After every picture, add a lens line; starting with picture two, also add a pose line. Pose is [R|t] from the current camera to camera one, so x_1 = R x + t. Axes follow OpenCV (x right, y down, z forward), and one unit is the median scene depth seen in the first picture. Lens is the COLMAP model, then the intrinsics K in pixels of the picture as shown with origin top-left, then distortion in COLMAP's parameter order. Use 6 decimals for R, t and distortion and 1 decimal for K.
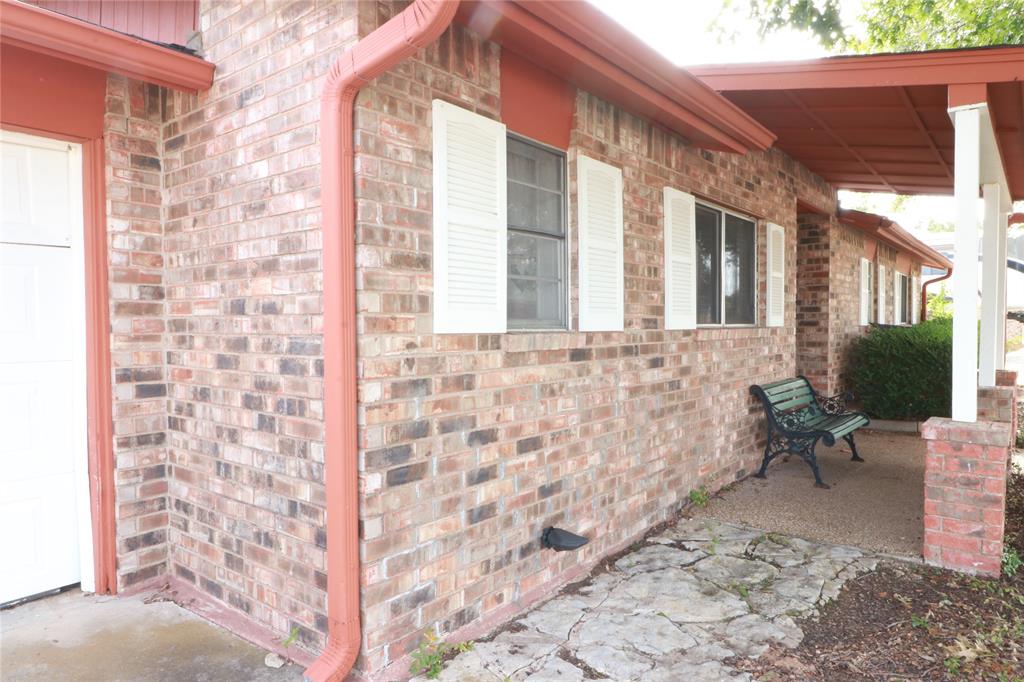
lens RADIAL K [[649.9, 0, 516.1], [0, 649.9, 344.2], [0, 0, 1]] dist [0.011512, -0.013911]
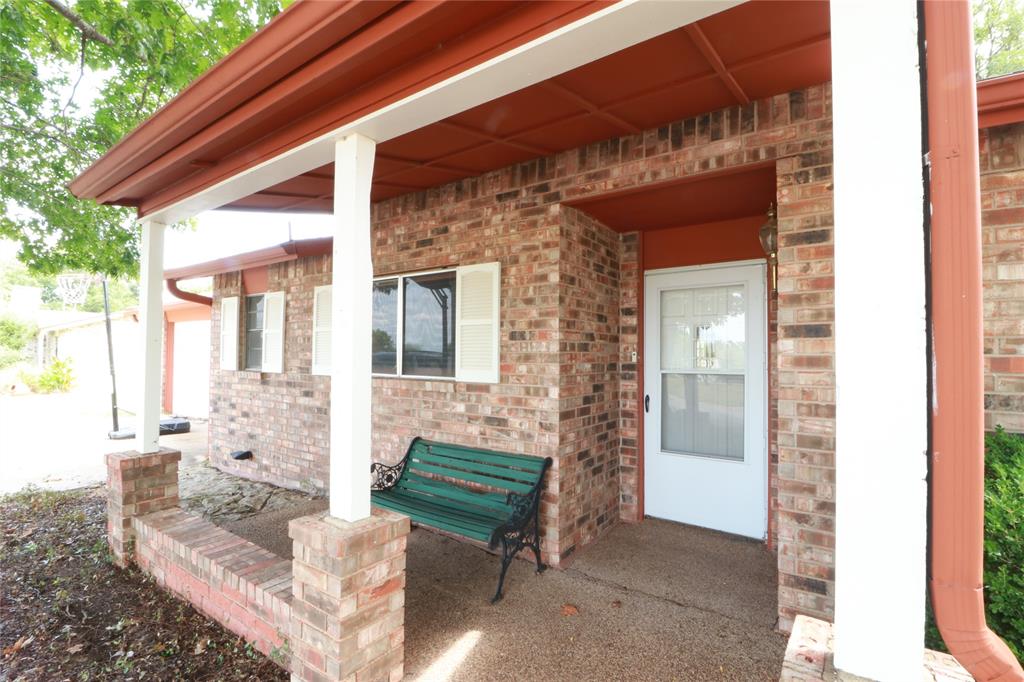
lens RADIAL K [[475.4, 0, 516.1], [0, 475.4, 344.6], [0, 0, 1]] dist [-0.003829, -0.010001]
pose [[0.064555, -0.015928, -0.997787, 1.865578], [-0.038649, 0.999083, -0.018450, -0.122054], [0.997165, 0.039755, 0.063880, 1.838589]]
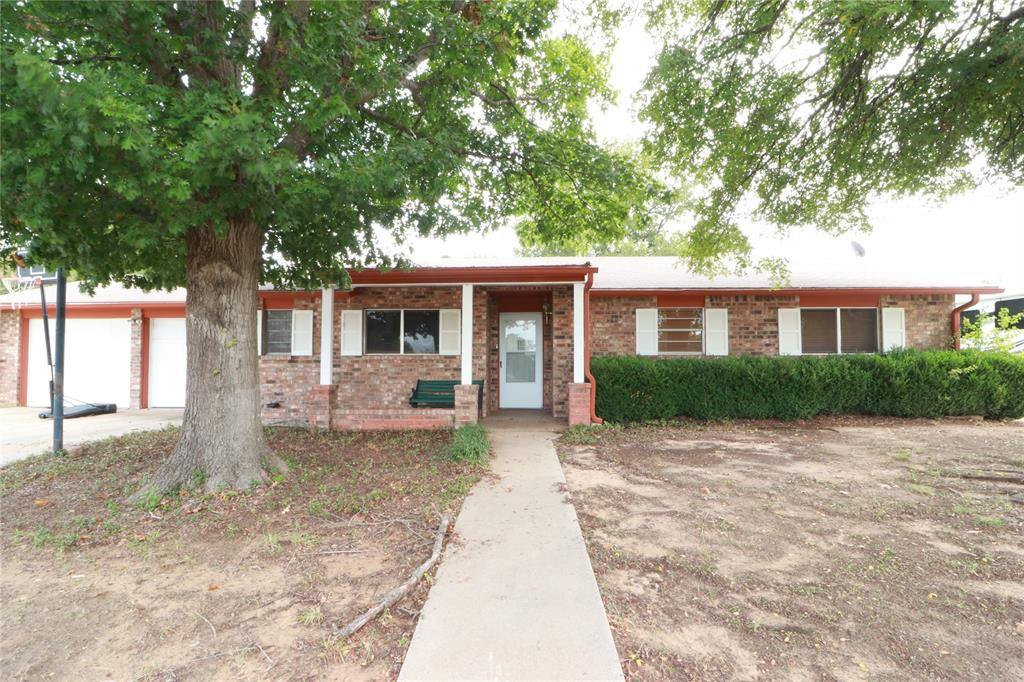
lens RADIAL K [[475.4, 0, 517.6], [0, 475.4, 342.6], [0, 0, 1]] dist [-0.003829, -0.010001]
pose [[0.594649, -0.022624, -0.803667, 3.323797], [-0.026767, 0.998493, -0.047914, 0.003587], [0.803540, 0.050004, 0.593147, 0.417205]]
